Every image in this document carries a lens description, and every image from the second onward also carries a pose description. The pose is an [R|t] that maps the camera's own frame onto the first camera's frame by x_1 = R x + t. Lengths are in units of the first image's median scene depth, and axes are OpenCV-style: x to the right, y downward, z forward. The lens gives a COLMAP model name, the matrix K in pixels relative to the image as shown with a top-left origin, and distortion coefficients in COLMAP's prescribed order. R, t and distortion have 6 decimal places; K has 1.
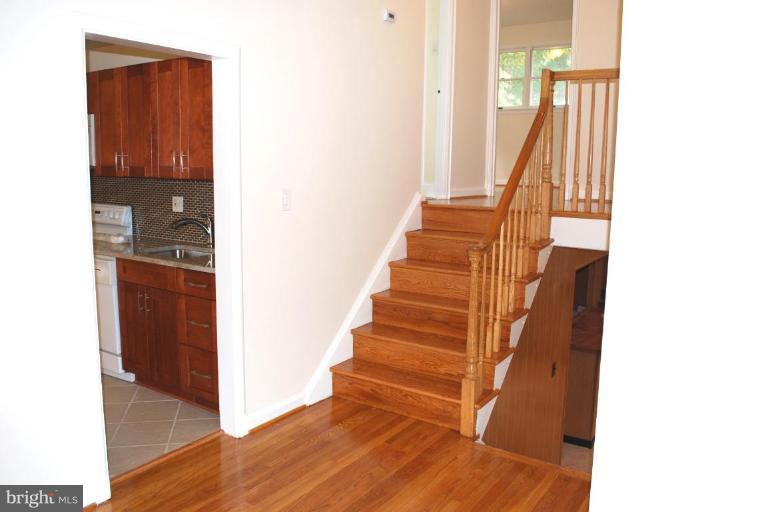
lens RADIAL K [[603.7, 0, 382.0], [0, 603.7, 256.0], [0, 0, 1]] dist [-0.077844, 0.005166]
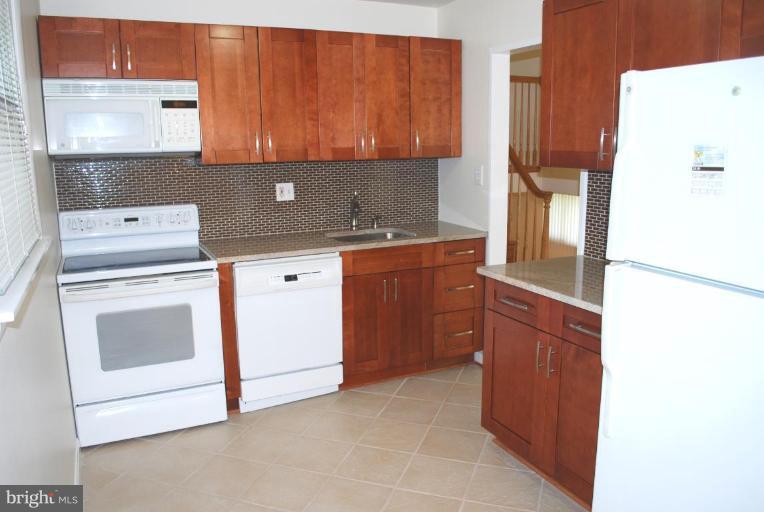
lens RADIAL K [[603.7, 0, 382.0], [0, 603.7, 256.0], [0, 0, 1]] dist [-0.077844, 0.005166]
pose [[0.525827, -0.190597, 0.828962, -1.116633], [0.155437, 0.979693, 0.126657, -0.092255], [-0.836269, 0.062252, 0.544775, 0.444883]]
